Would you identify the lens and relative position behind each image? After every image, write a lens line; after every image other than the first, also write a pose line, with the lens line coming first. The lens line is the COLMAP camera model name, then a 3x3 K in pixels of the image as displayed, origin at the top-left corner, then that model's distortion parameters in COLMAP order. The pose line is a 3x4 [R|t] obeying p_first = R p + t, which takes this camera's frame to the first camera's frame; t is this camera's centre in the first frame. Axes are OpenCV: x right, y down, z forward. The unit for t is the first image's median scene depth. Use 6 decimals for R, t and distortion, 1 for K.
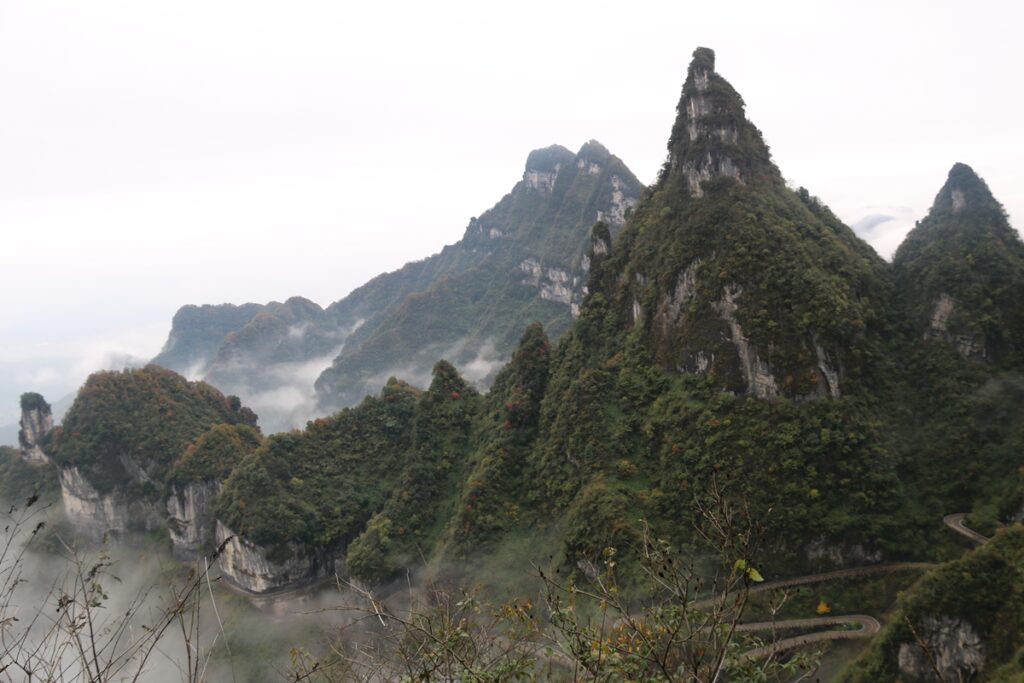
lens RADIAL K [[866.1, 0, 513.7], [0, 866.1, 338.2], [0, 0, 1]] dist [-0.185398, 0.162879]
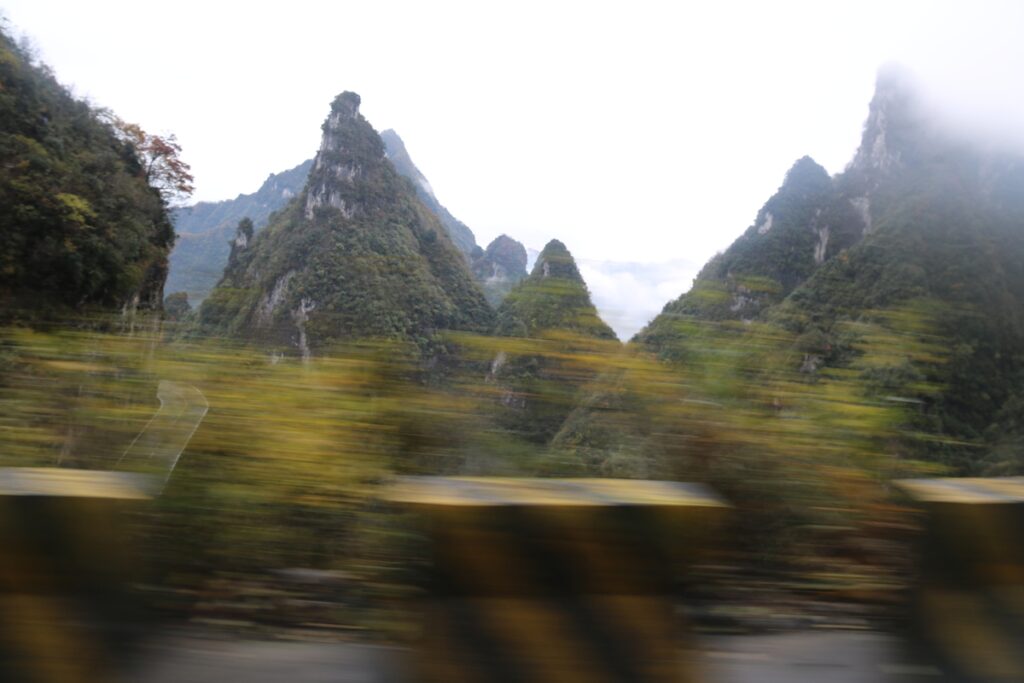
lens RADIAL K [[866.1, 0, 508.2], [0, 866.1, 334.9], [0, 0, 1]] dist [-0.185398, 0.162879]
pose [[0.959586, 0.216804, 0.179414, 0.307745], [-0.221458, 0.975151, 0.006080, -0.079913], [-0.173638, -0.045567, 0.983755, -0.196413]]
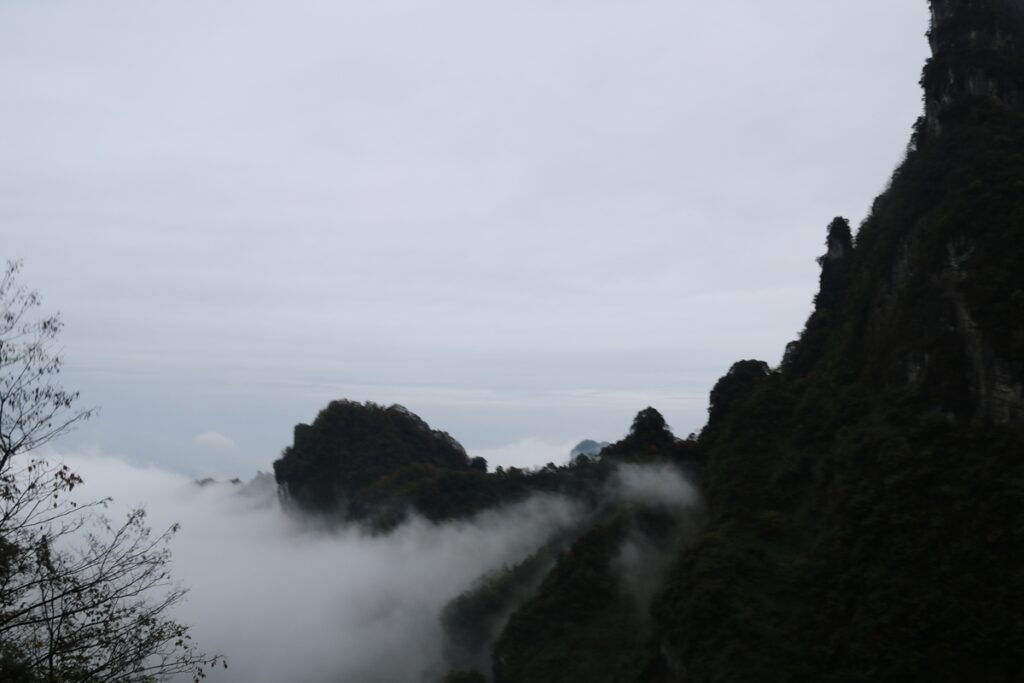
lens RADIAL K [[866.1, 0, 526.1], [0, 866.1, 334.2], [0, 0, 1]] dist [-0.185398, 0.162879]
pose [[0.852057, 0.044060, -0.521592, 0.295380], [-0.161683, 0.969879, -0.182192, 0.158754], [0.497853, 0.239571, 0.833515, 0.345296]]
